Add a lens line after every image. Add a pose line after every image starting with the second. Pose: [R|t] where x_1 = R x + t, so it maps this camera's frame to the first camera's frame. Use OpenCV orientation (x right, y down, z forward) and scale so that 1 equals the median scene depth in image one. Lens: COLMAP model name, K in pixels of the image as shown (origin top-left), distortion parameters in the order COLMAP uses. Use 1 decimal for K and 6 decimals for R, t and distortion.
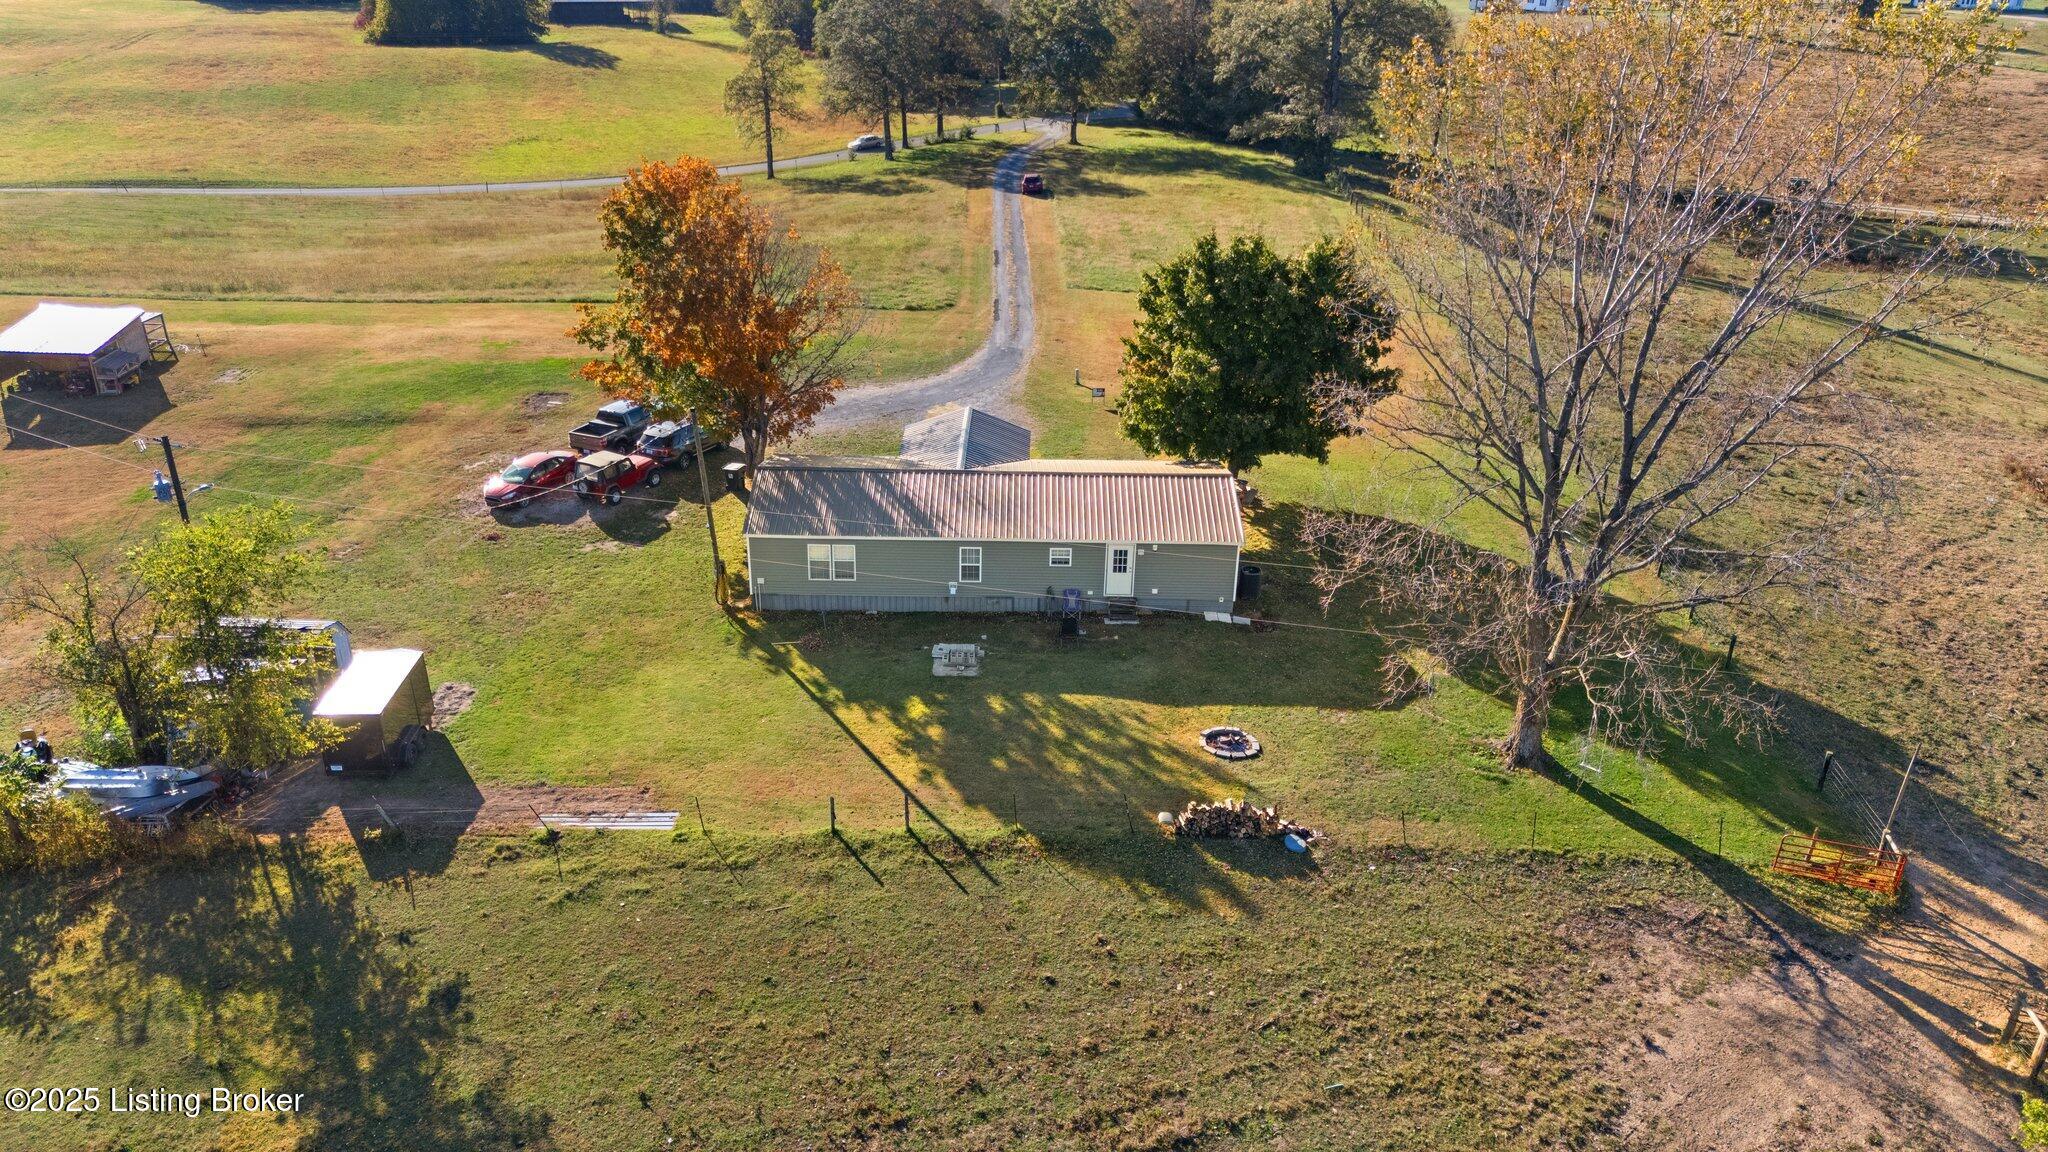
lens RADIAL K [[1373.1, 0, 1024.0], [0, 1373.1, 576.0], [0, 0, 1]] dist [0.184000, 0.000015]
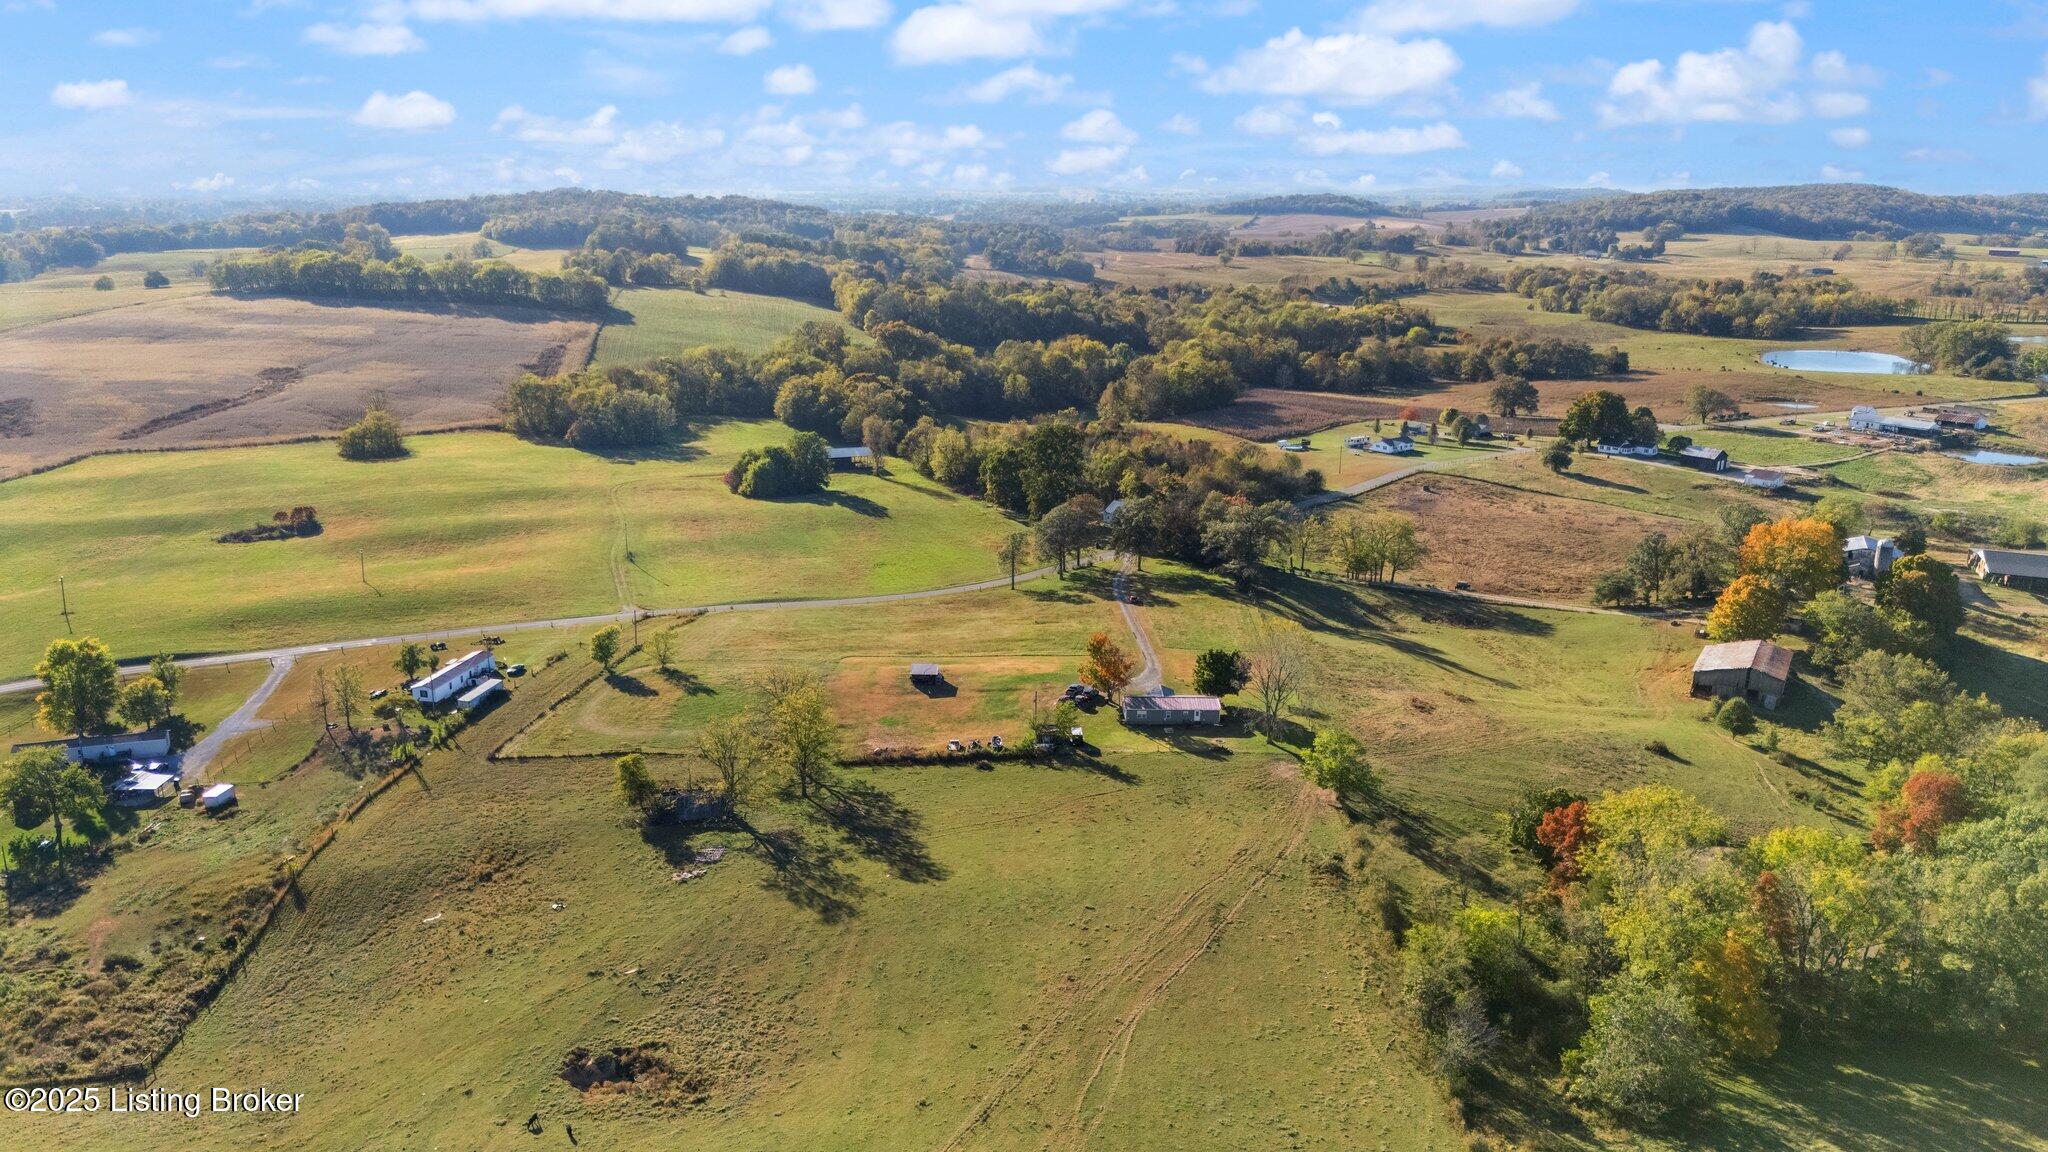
lens RADIAL K [[1373.1, 0, 1024.0], [0, 1373.1, 576.0], [0, 0, 1]] dist [0.184000, 0.000015]
pose [[0.999866, -0.007332, 0.014644, -0.548052], [0.010133, 0.979437, -0.201497, 0.436530], [-0.012866, 0.201618, 0.979380, -3.497375]]
